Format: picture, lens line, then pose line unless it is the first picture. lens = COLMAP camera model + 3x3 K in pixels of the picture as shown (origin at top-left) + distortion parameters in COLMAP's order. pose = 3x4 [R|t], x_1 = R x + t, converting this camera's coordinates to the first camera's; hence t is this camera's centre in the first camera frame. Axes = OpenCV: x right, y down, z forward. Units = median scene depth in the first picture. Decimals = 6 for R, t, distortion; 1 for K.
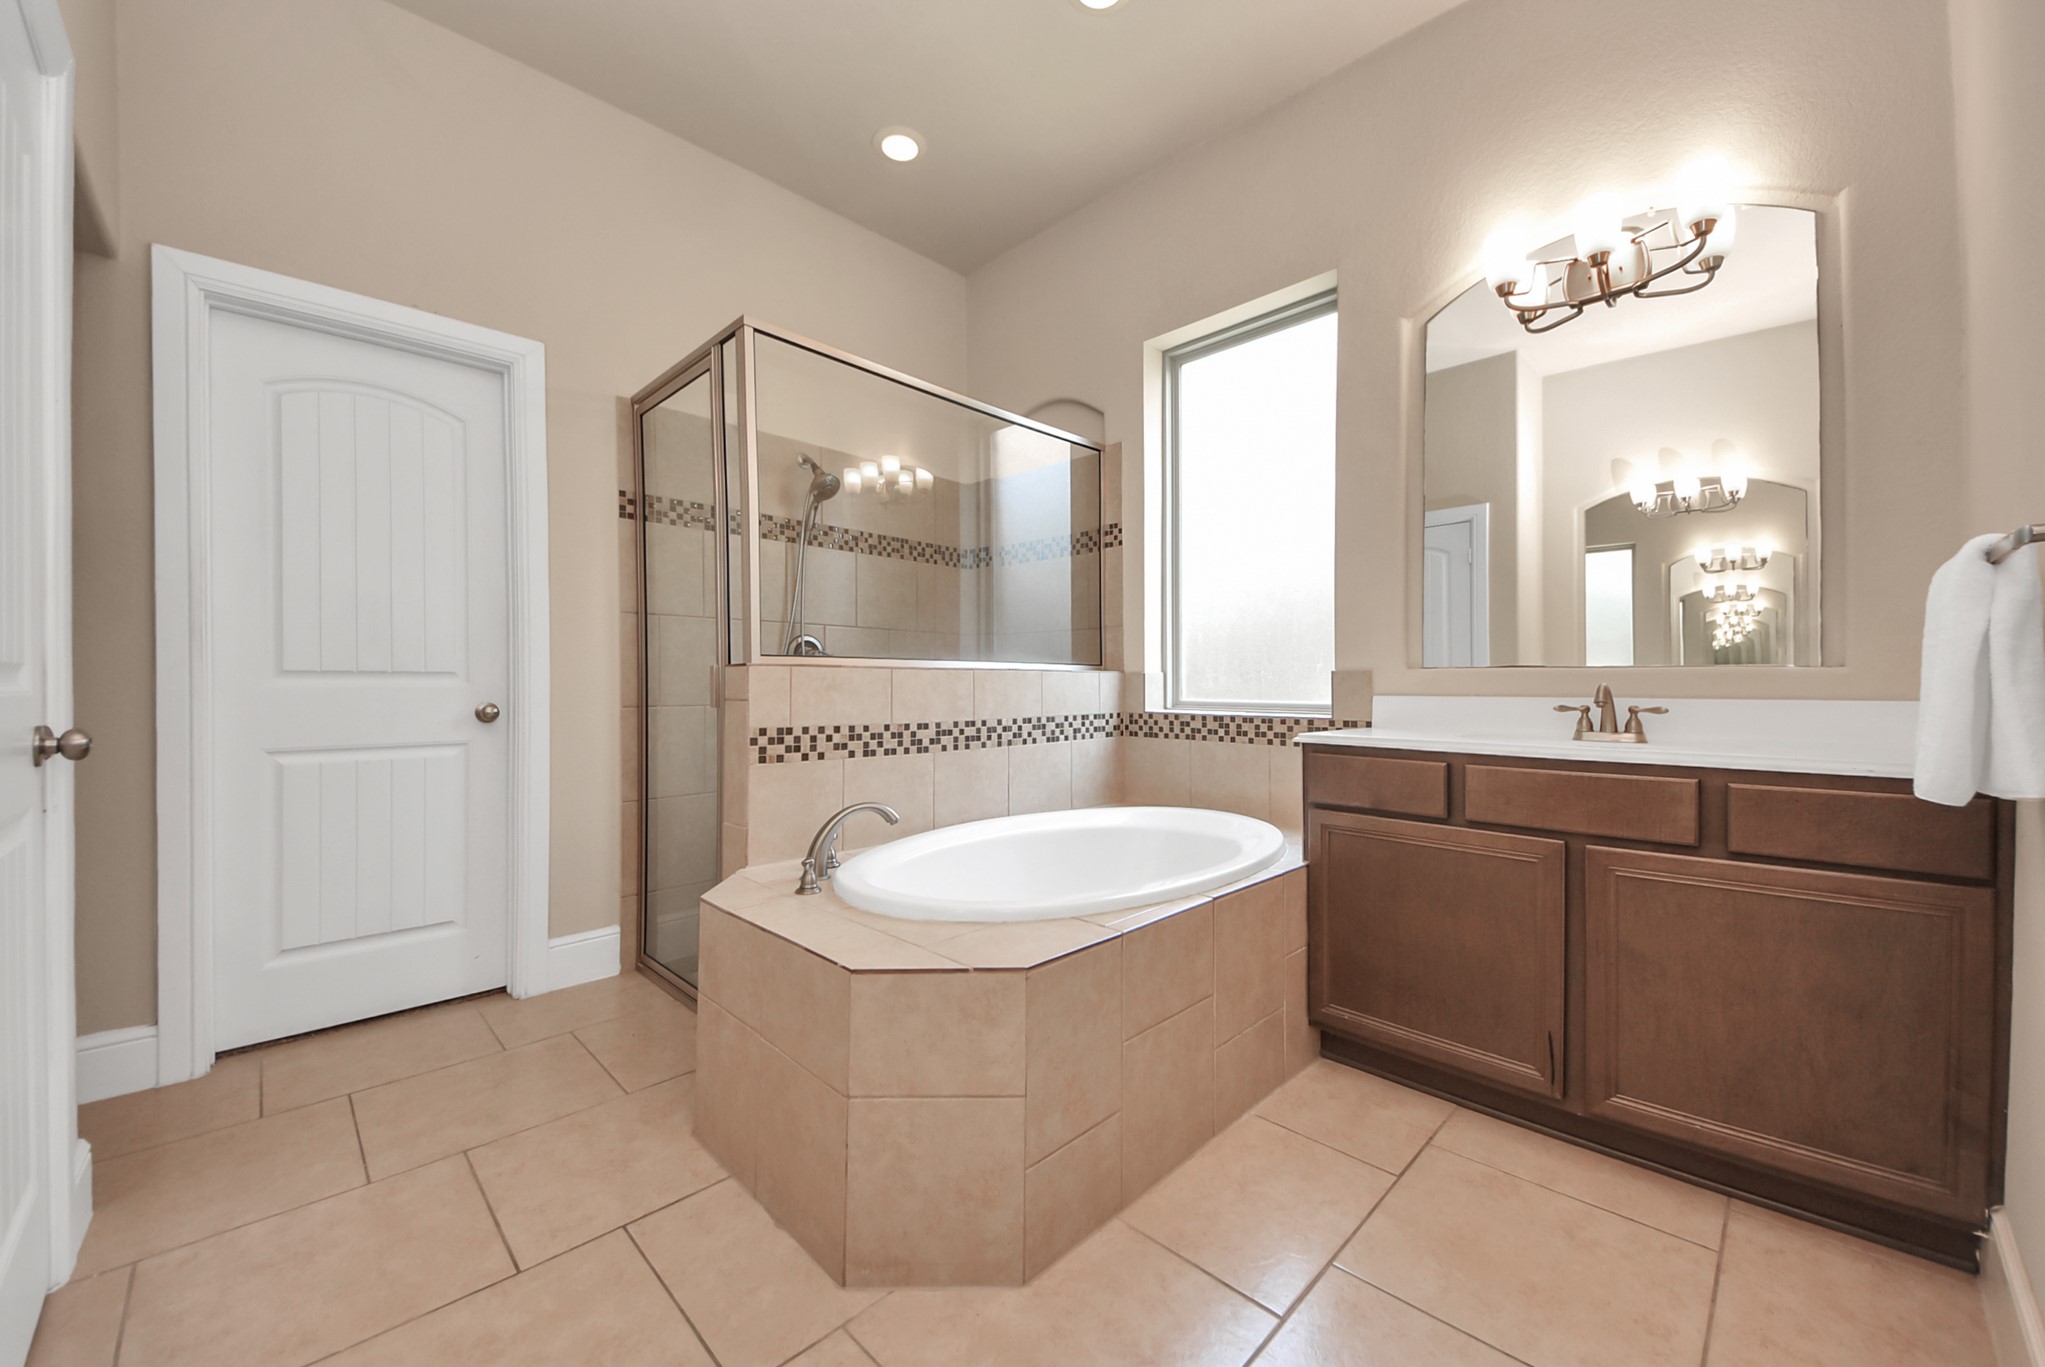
lens RADIAL K [[773.9, 0, 1020.2], [0, 773.9, 686.6], [0, 0, 1]] dist [-0.029274, -0.000202]
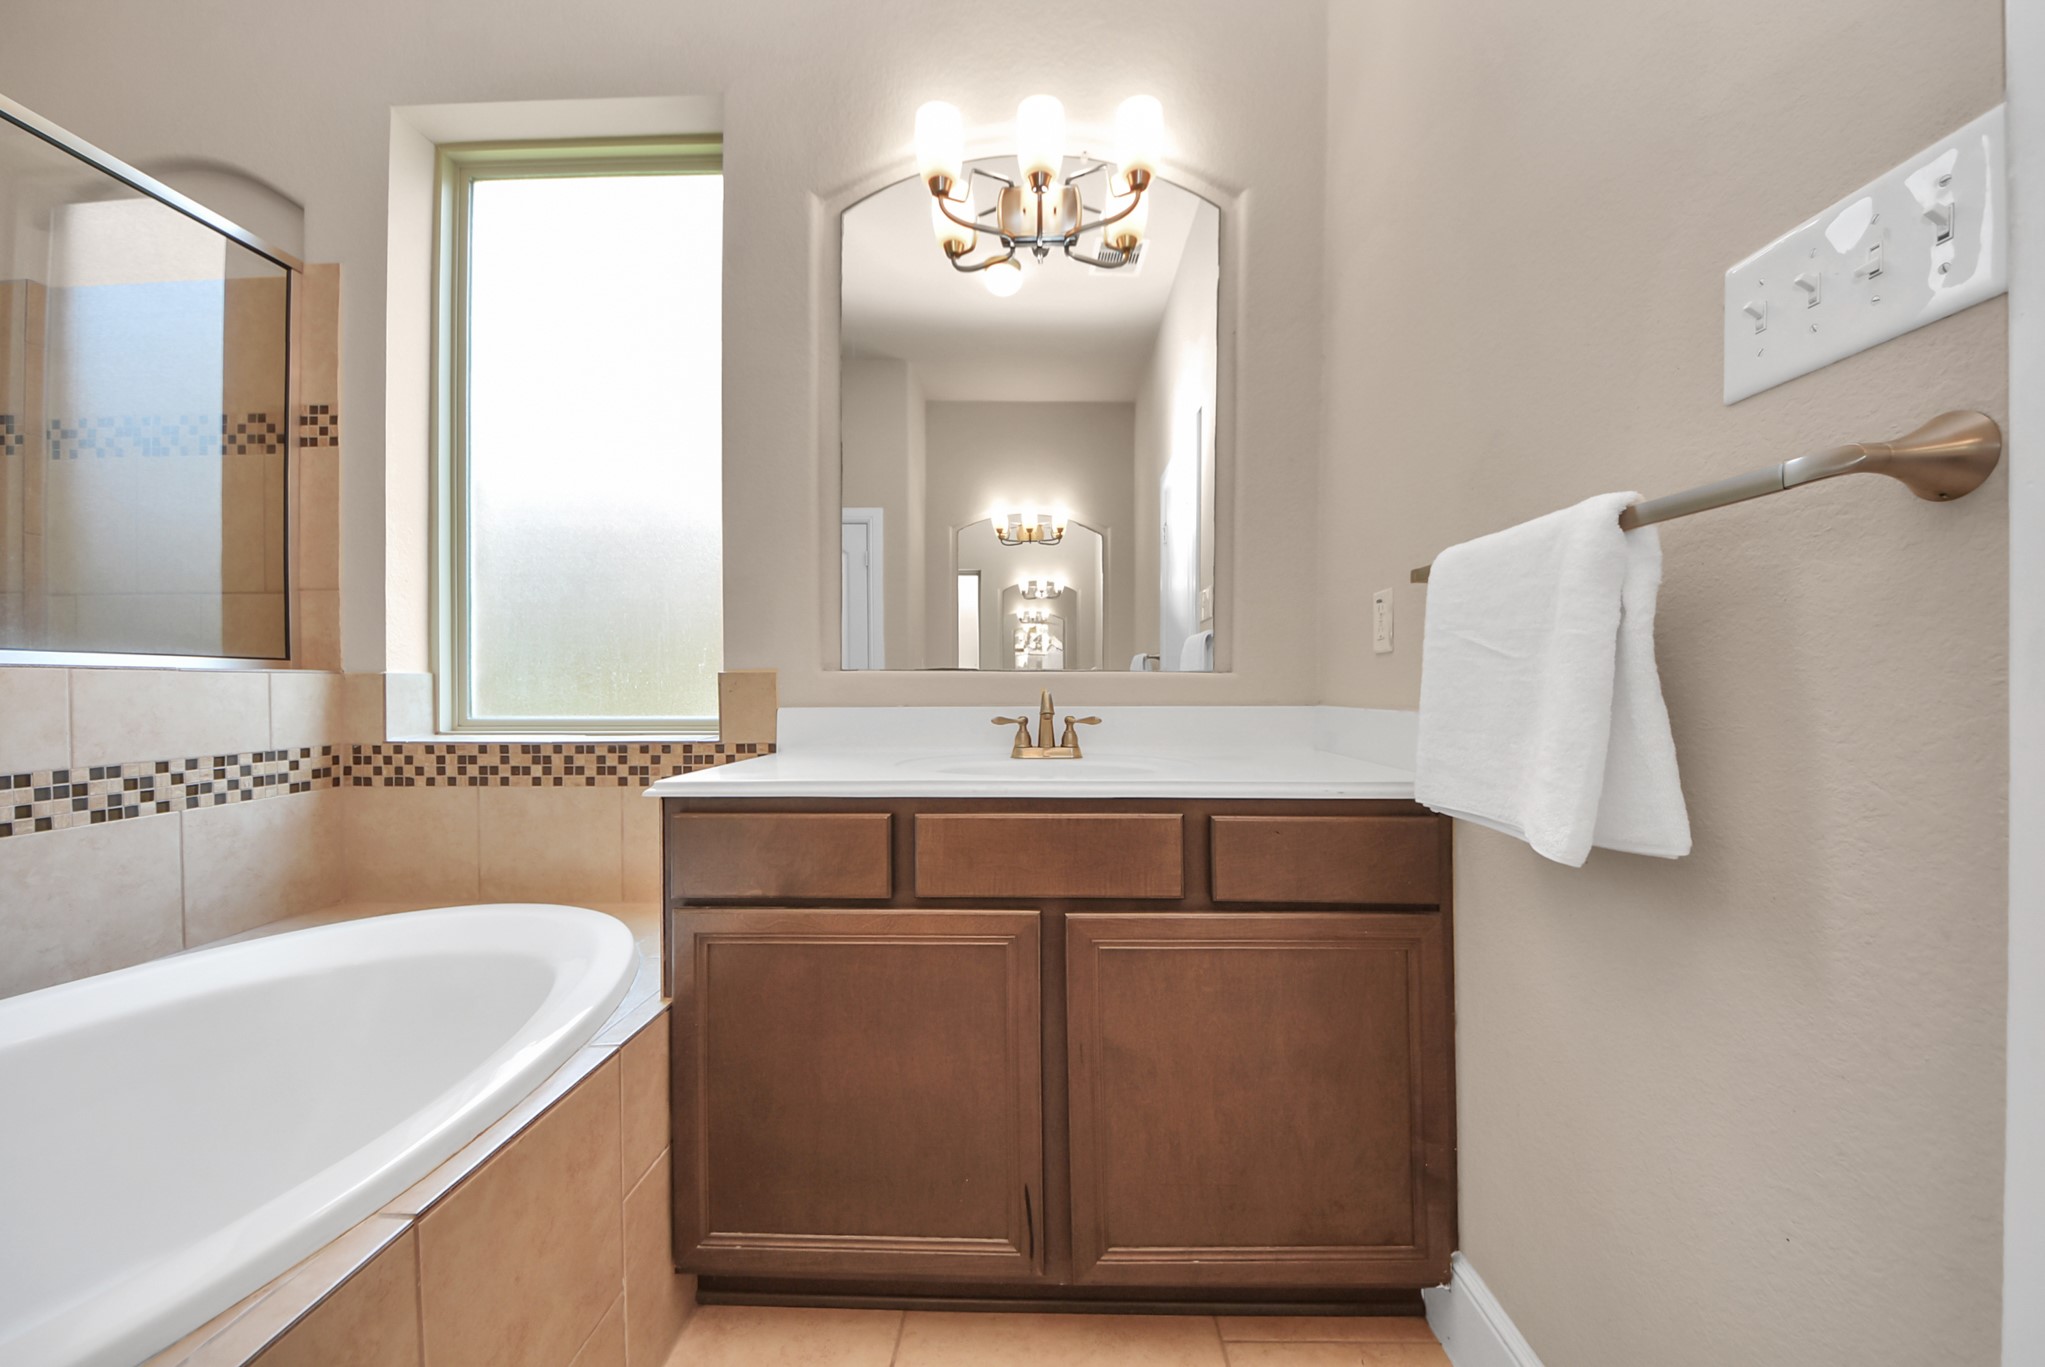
lens RADIAL K [[721.0, 0, 1017.8], [0, 721.0, 683.0], [0, 0, 1]] dist [0.013373, -0.000167]
pose [[0.721439, -0.000942, 0.692477, 0.133916], [0.006065, 0.999969, -0.004959, -0.005921], [-0.692452, 0.007778, 0.721422, 0.307126]]
